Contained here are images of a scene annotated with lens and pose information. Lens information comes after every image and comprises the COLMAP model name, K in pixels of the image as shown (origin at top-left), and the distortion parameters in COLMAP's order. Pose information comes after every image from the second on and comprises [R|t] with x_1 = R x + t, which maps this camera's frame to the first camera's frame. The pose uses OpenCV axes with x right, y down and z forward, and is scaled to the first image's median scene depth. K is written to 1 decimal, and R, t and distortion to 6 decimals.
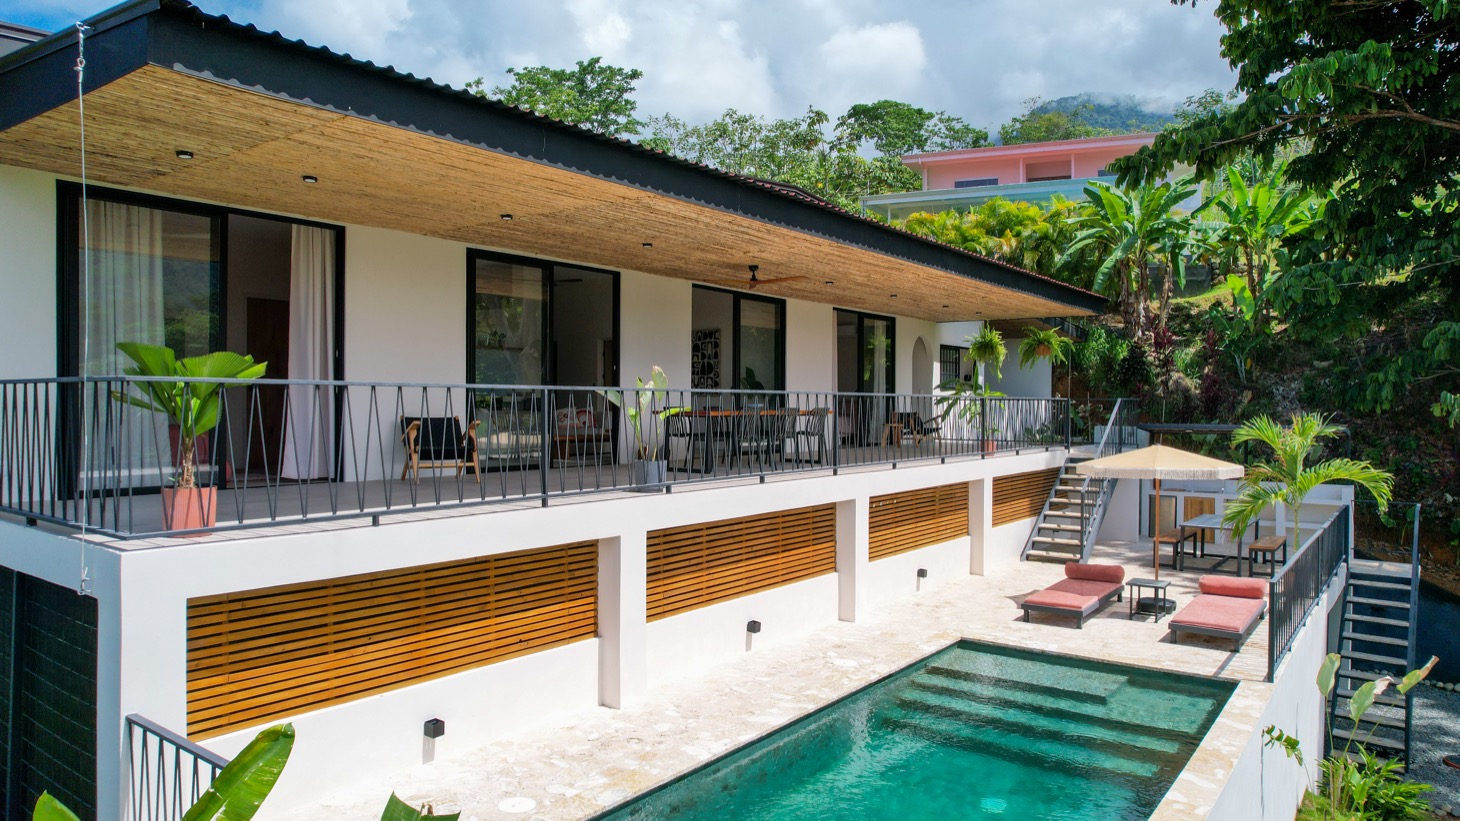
lens RADIAL K [[990.8, 0, 730.0], [0, 990.8, 410.5], [0, 0, 1]] dist [-0.001841, -0.000074]
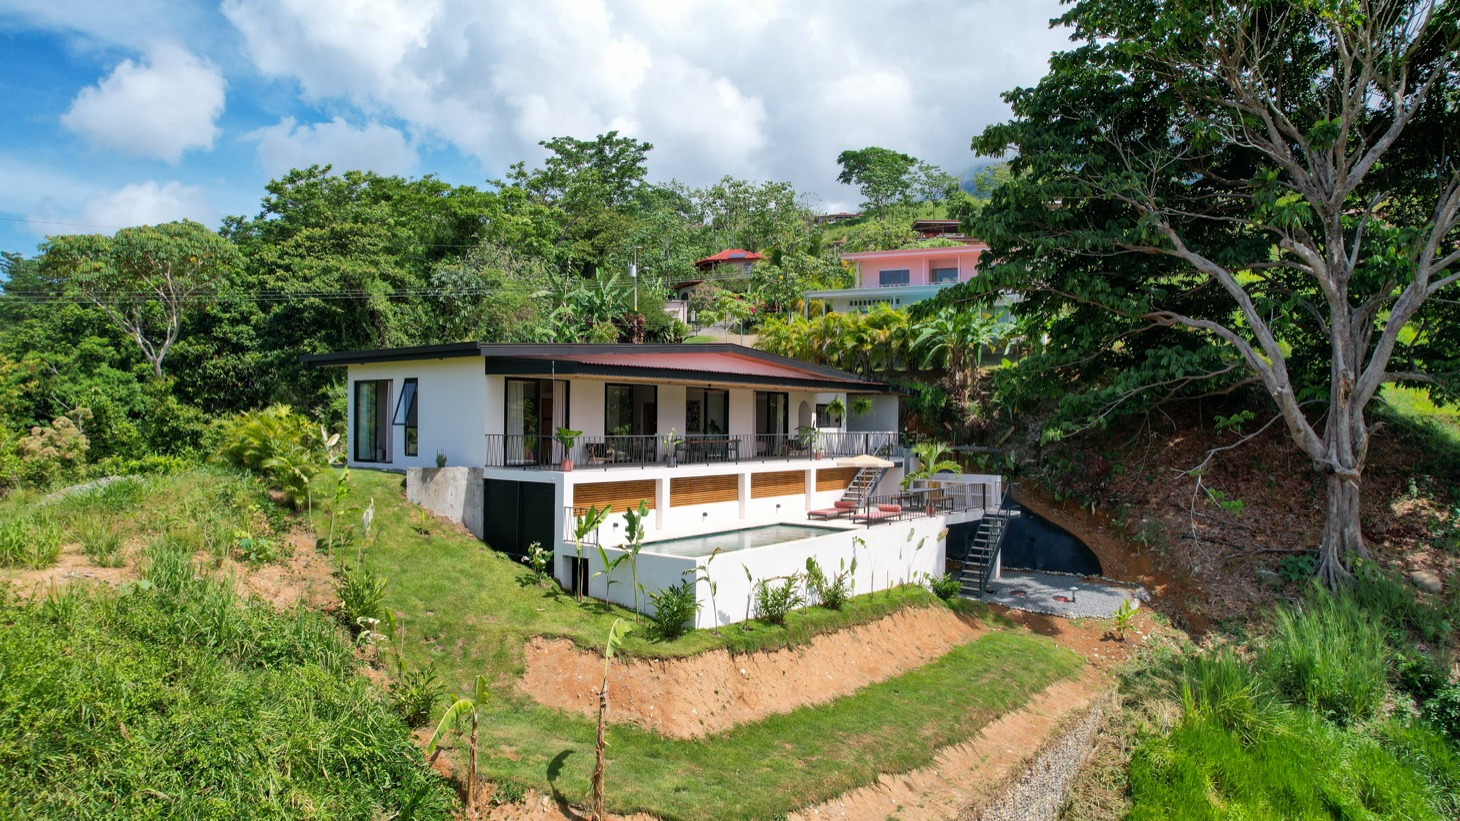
lens RADIAL K [[990.8, 0, 730.0], [0, 990.8, 410.5], [0, 0, 1]] dist [-0.001841, -0.000074]
pose [[0.999984, 0.003601, -0.004271, 0.009713], [-0.003677, 0.999833, -0.017891, -0.003439], [0.004206, 0.017906, 0.999831, -0.174375]]
